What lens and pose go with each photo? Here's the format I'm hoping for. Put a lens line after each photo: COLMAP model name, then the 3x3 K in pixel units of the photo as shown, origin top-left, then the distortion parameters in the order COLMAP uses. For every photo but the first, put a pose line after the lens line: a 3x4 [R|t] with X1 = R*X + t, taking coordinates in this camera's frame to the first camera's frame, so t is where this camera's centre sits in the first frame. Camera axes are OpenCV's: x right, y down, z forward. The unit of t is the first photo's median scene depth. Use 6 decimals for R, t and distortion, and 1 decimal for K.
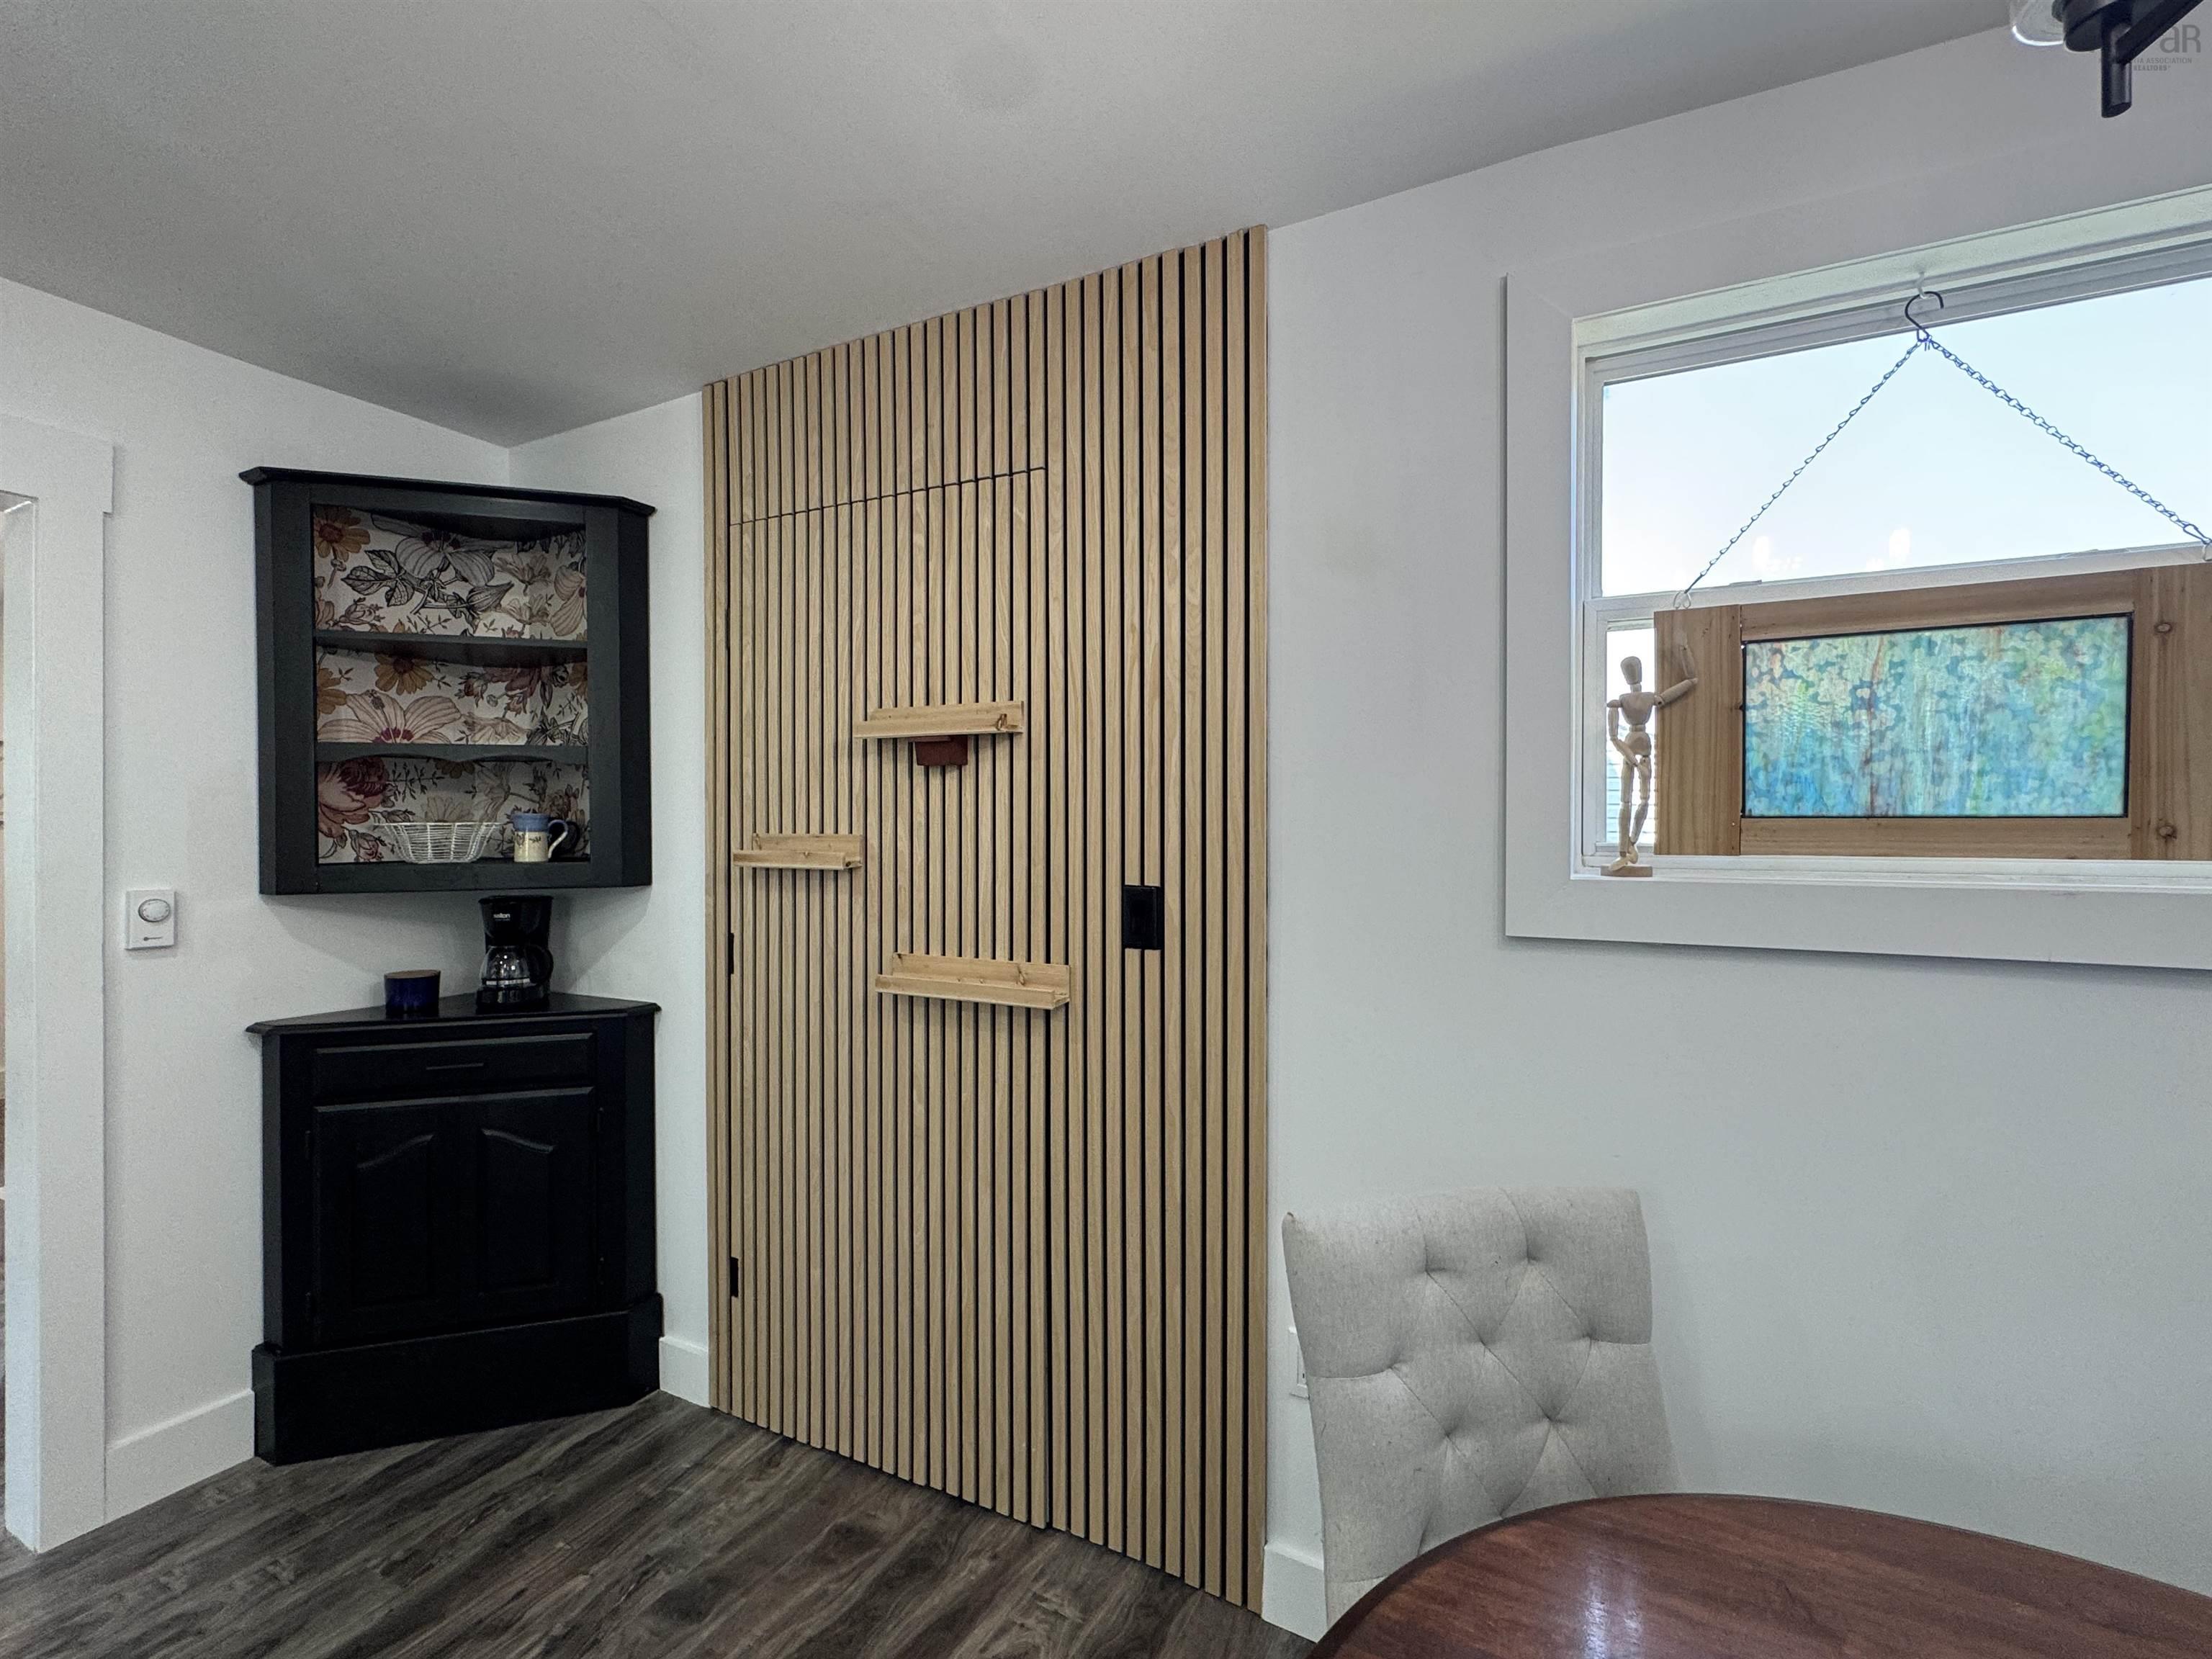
lens RADIAL K [[982.5, 0, 1106.0], [0, 982.5, 829.5], [0, 0, 1]] dist [-0.006975, 0.000022]
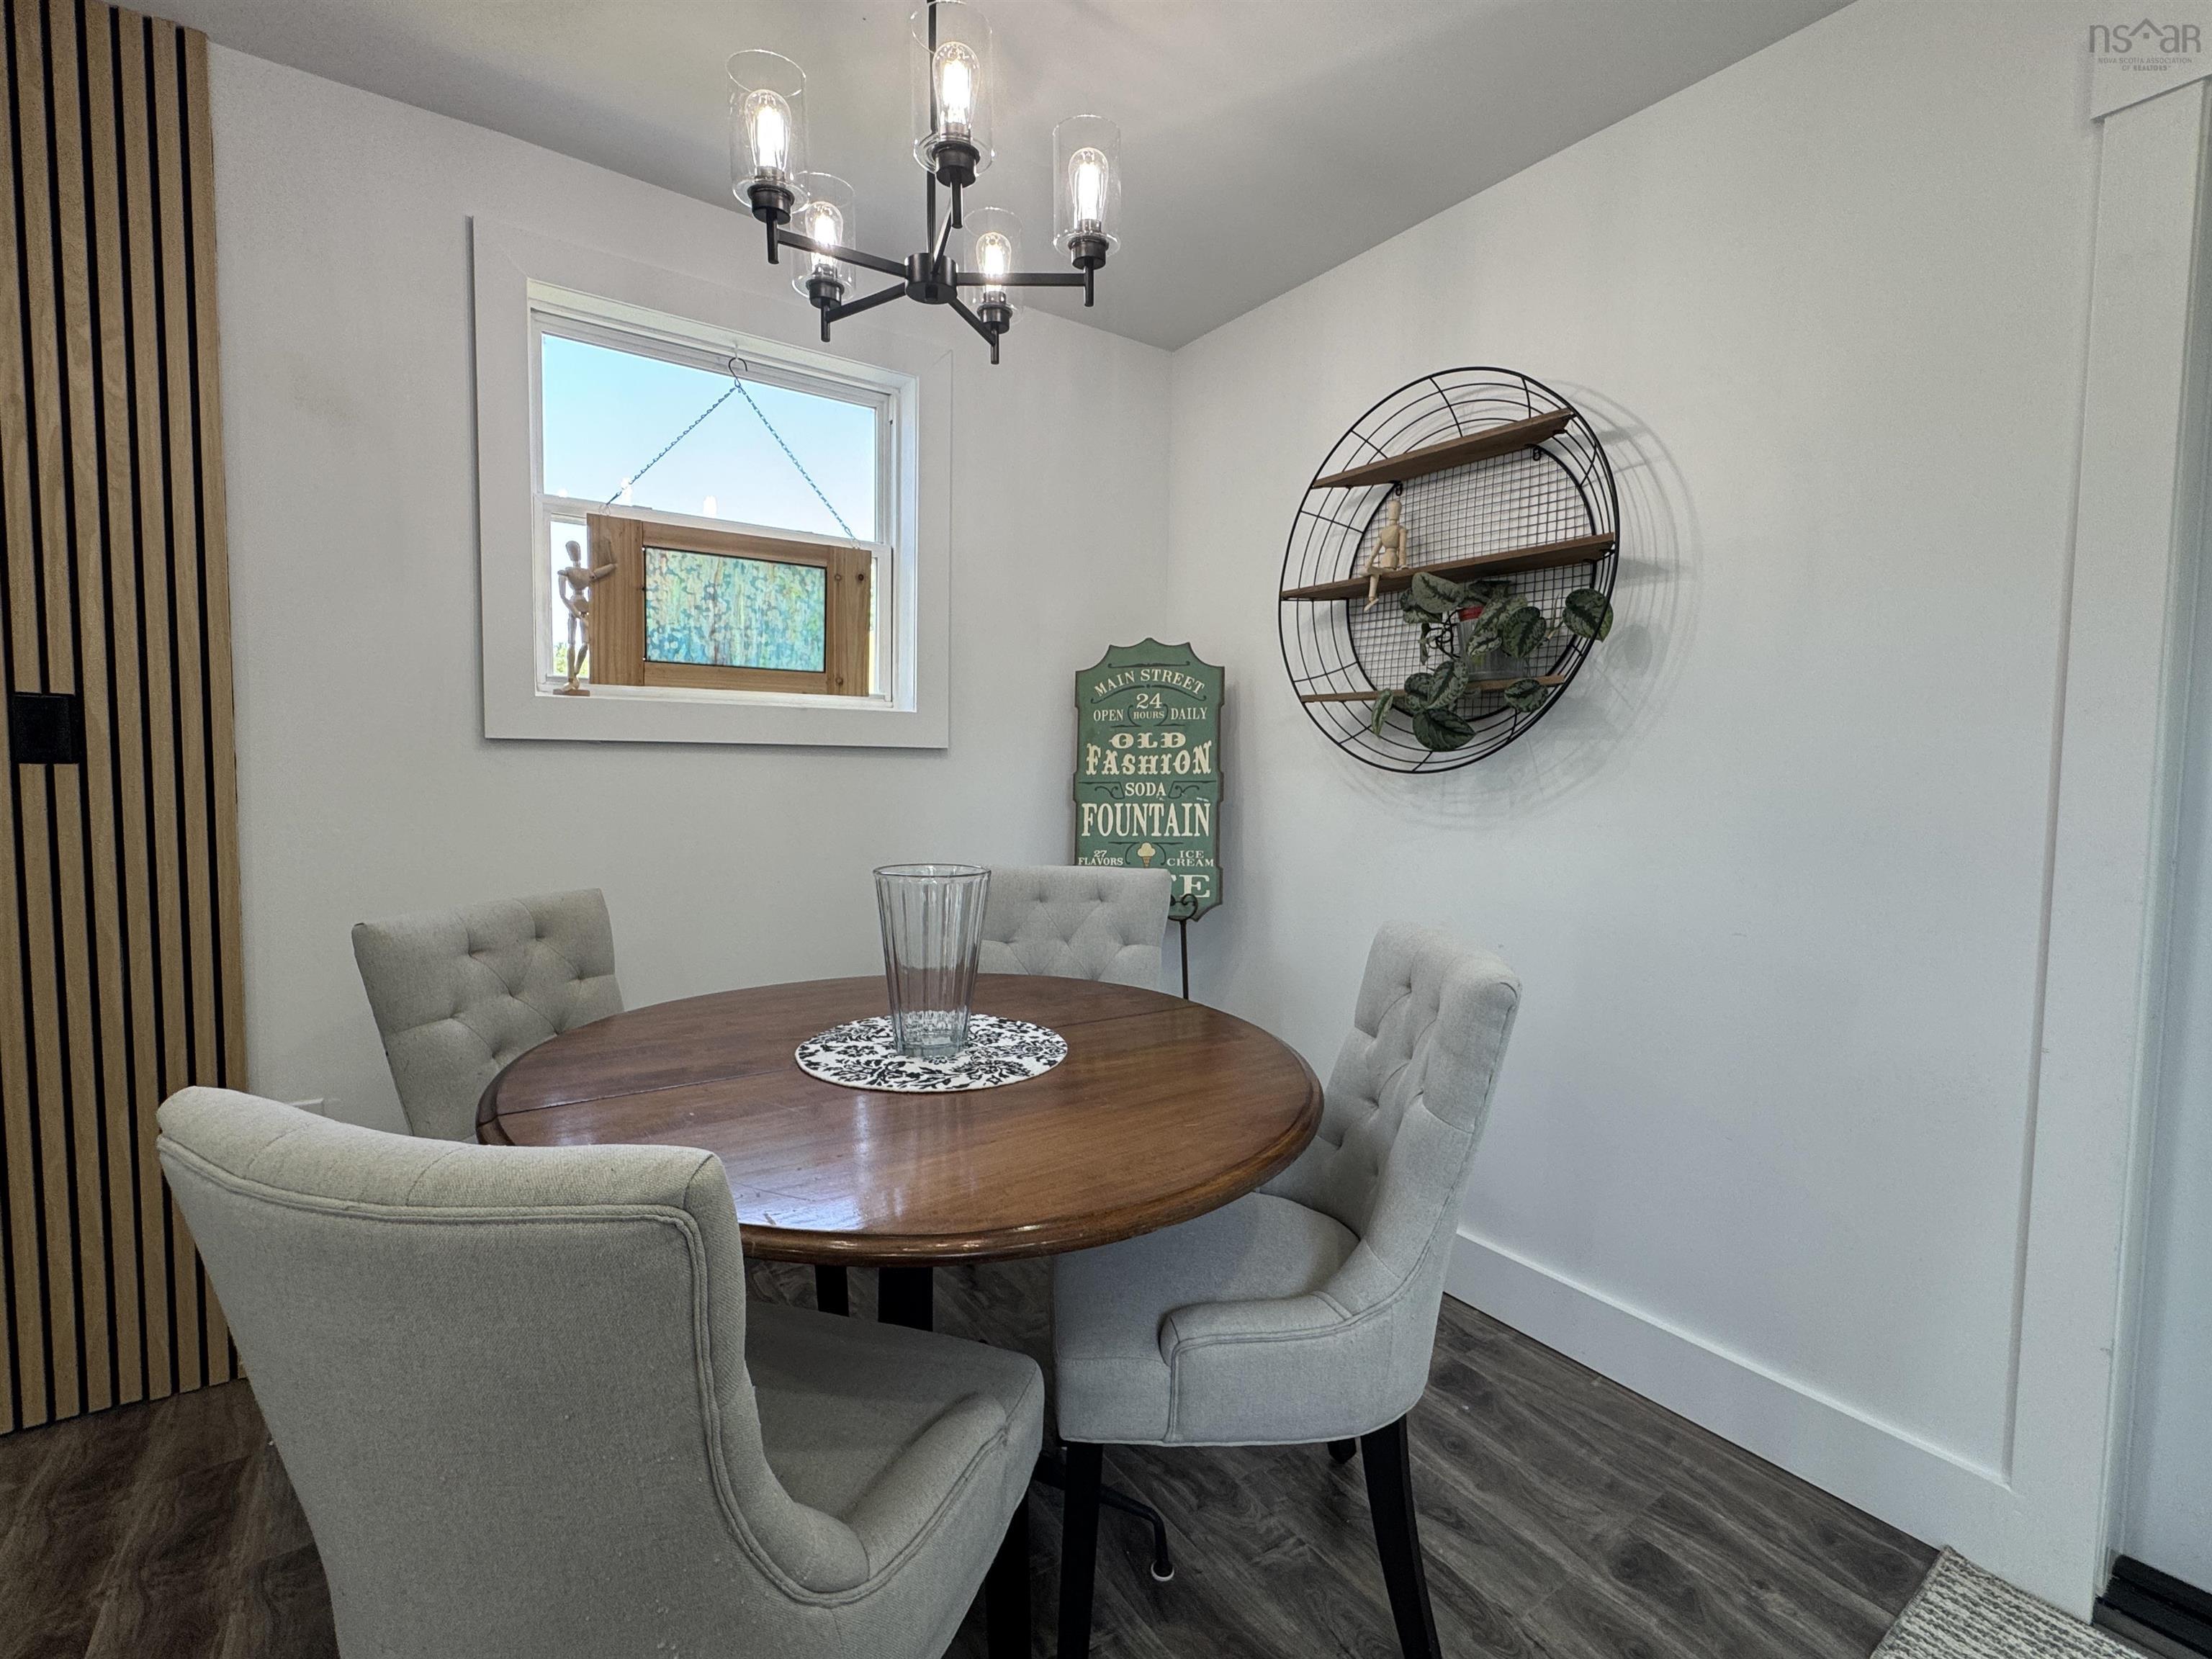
lens RADIAL K [[996.7, 0, 1095.0], [0, 996.7, 822.6], [0, 0, 1]] dist [0.001523, 0.000289]
pose [[0.470543, -0.048008, 0.881070, -0.418647], [-0.010854, 0.998128, 0.060182, 0.141312], [-0.882310, -0.037882, 0.469142, -0.377266]]
